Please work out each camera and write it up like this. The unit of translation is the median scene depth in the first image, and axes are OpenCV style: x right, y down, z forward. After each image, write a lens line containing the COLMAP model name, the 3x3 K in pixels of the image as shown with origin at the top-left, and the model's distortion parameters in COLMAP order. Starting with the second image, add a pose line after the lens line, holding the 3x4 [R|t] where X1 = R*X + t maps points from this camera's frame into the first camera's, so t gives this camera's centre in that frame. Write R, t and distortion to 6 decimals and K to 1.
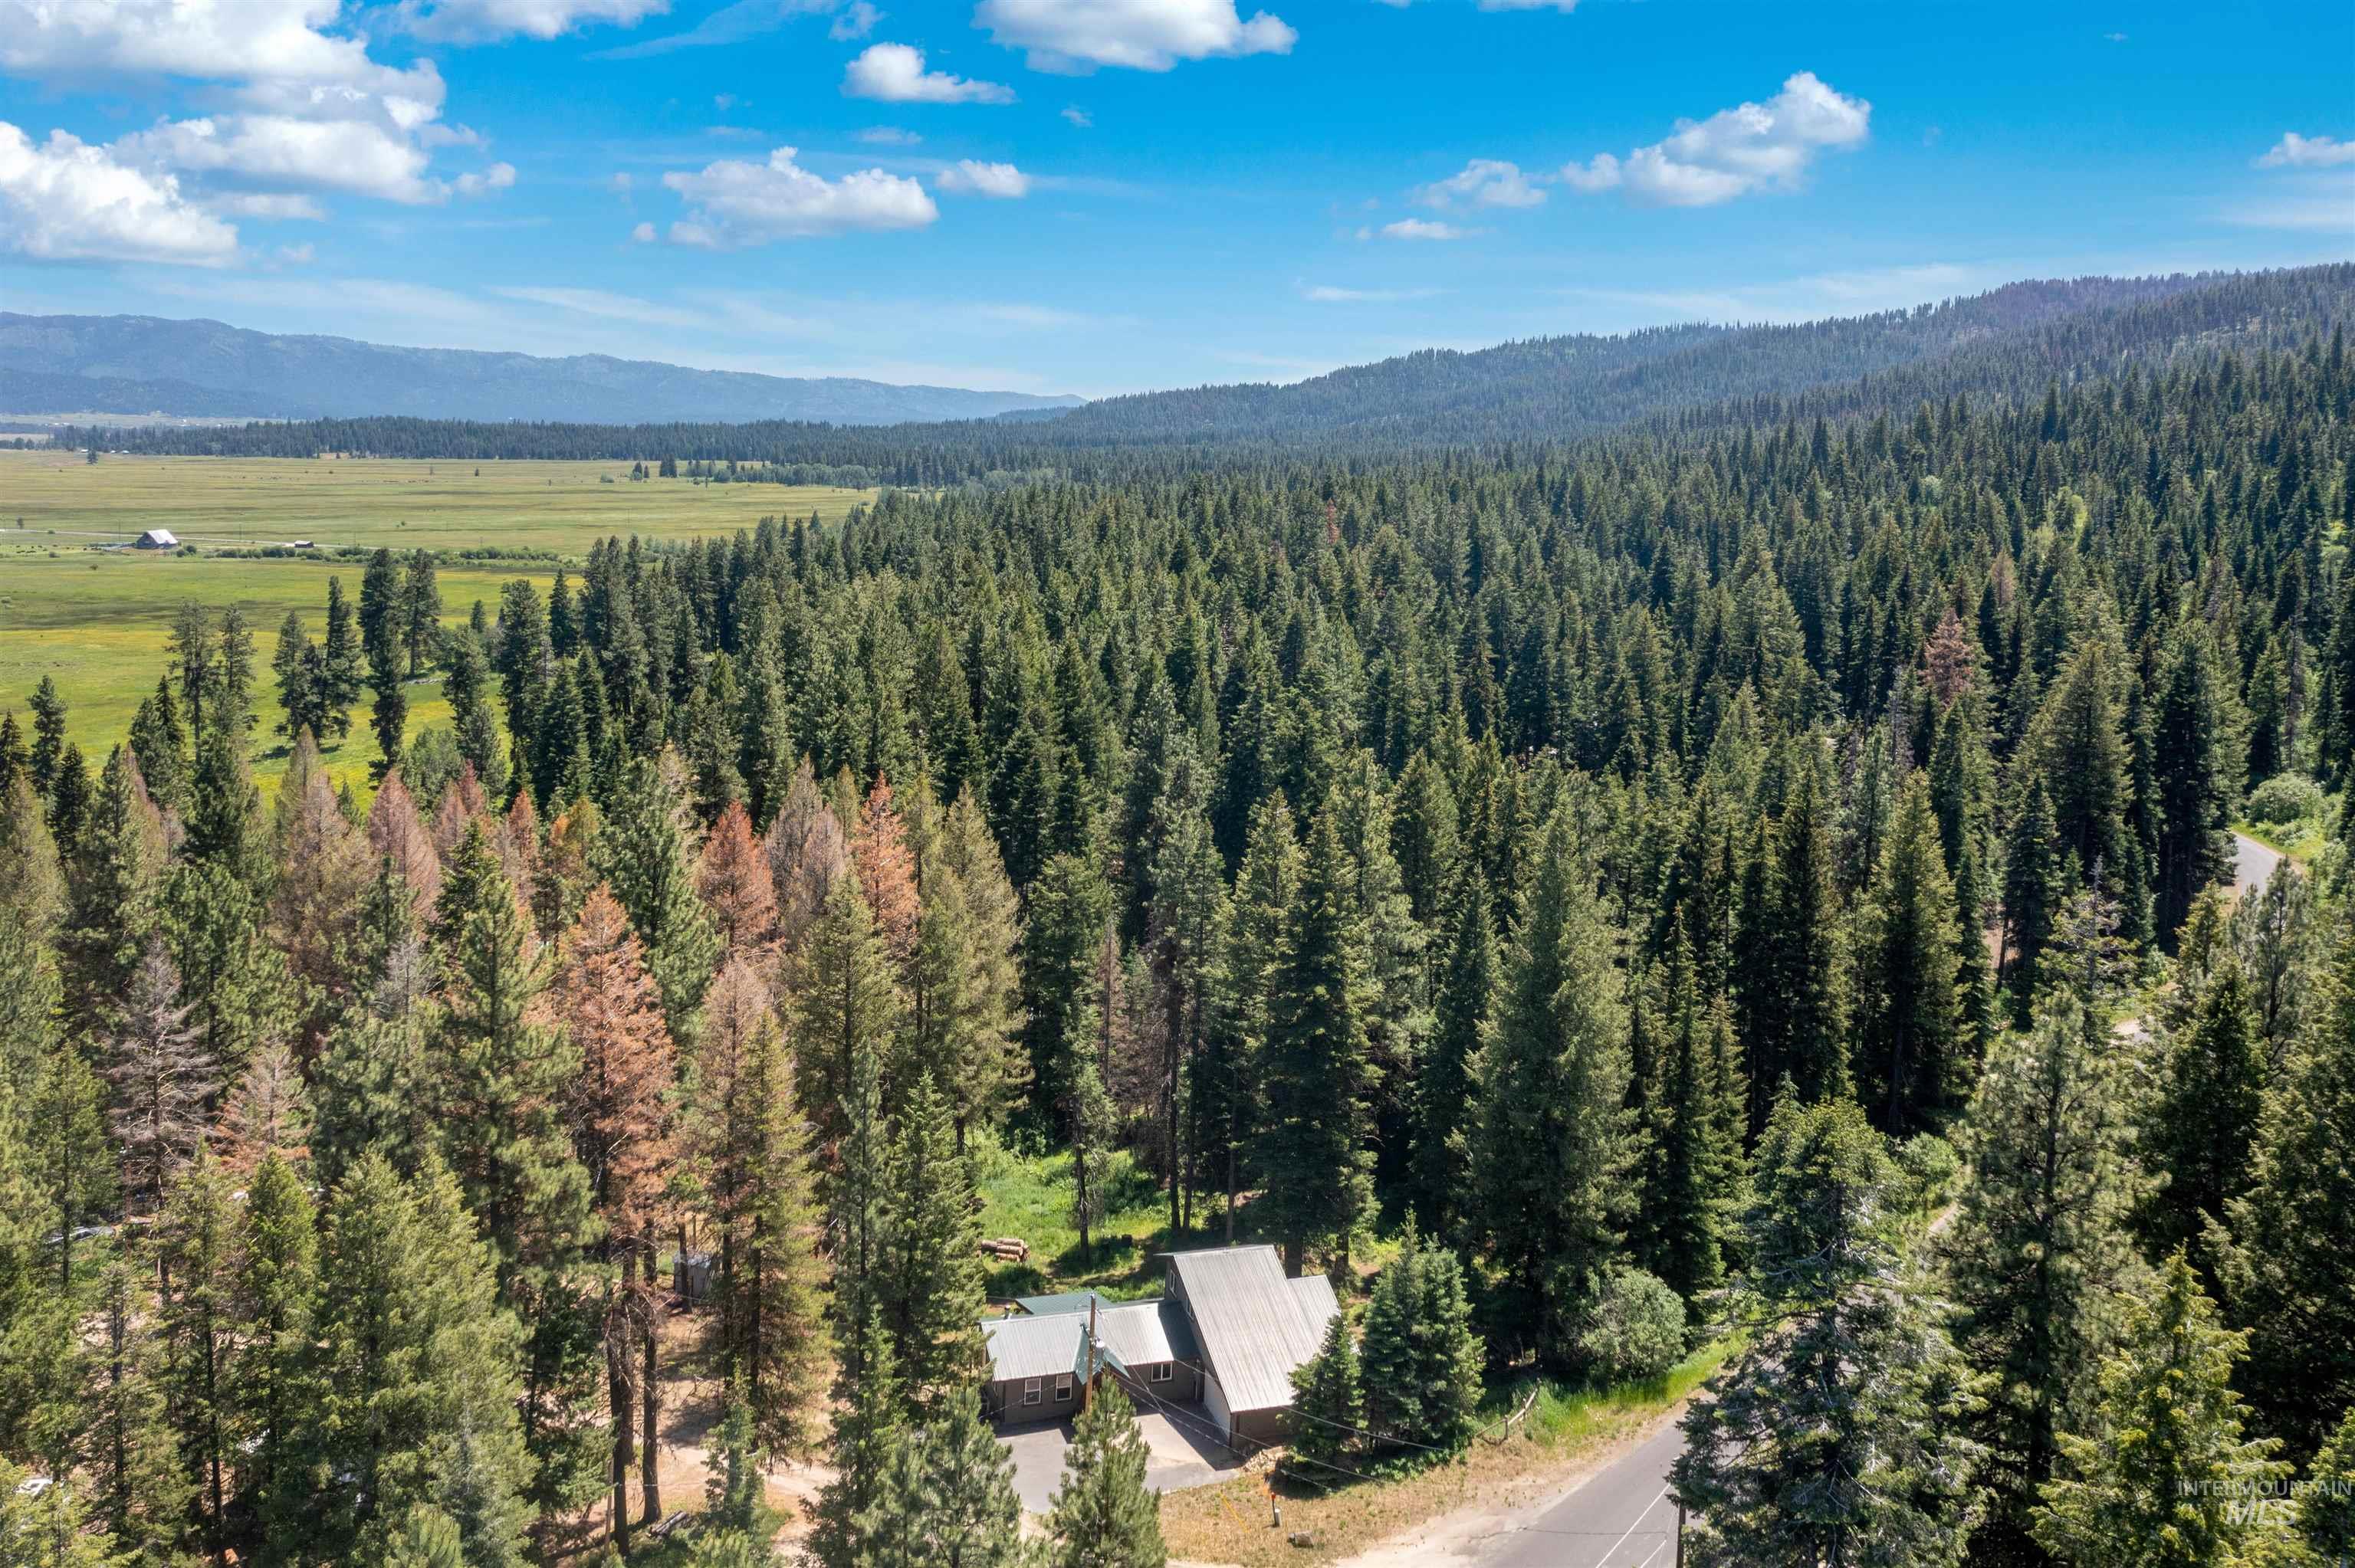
lens RADIAL K [[1842.6, 0, 1142.2], [0, 1842.6, 670.9], [0, 0, 1]] dist [-0.026397, 0.006164]
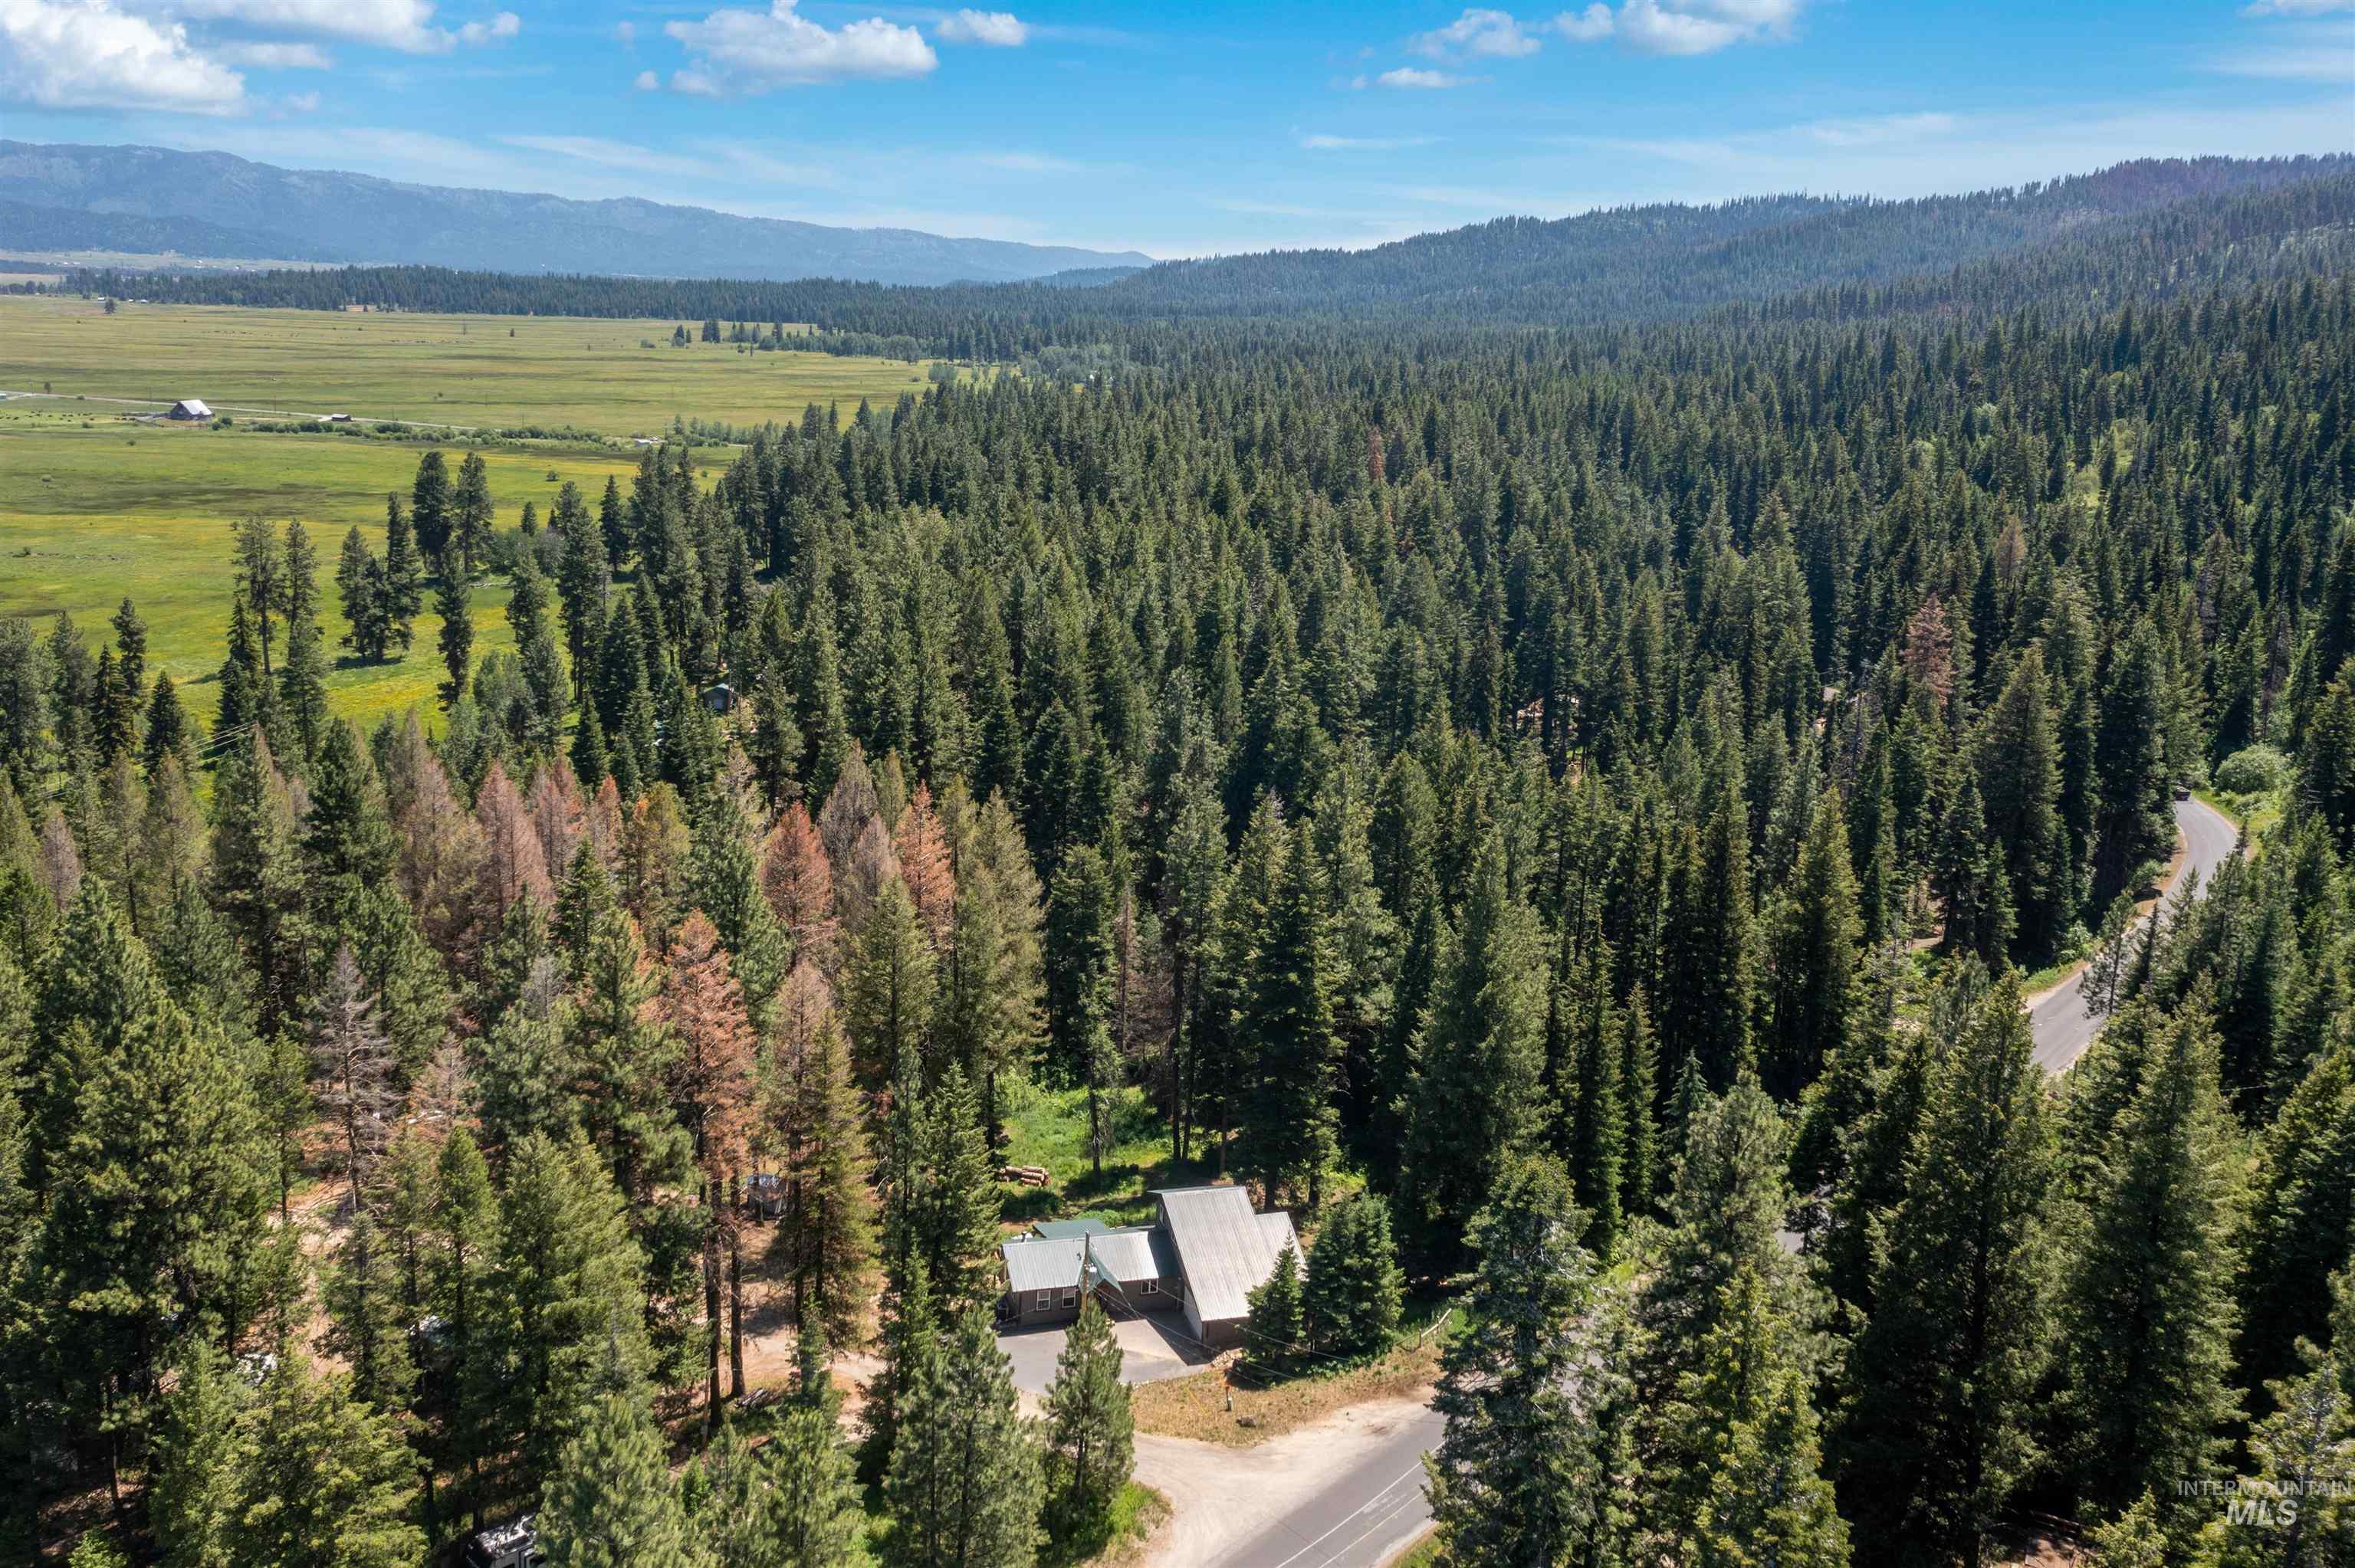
lens RADIAL K [[1887.0, 0, 1177.5], [0, 1887.0, 784.0], [0, 0, 1]] dist [-0.029519, 0.006138]
pose [[0.999778, 0.018483, -0.010076, 0.030405], [-0.017123, 0.992448, 0.121462, -0.088288], [0.012244, -0.121262, 0.992545, -0.175264]]
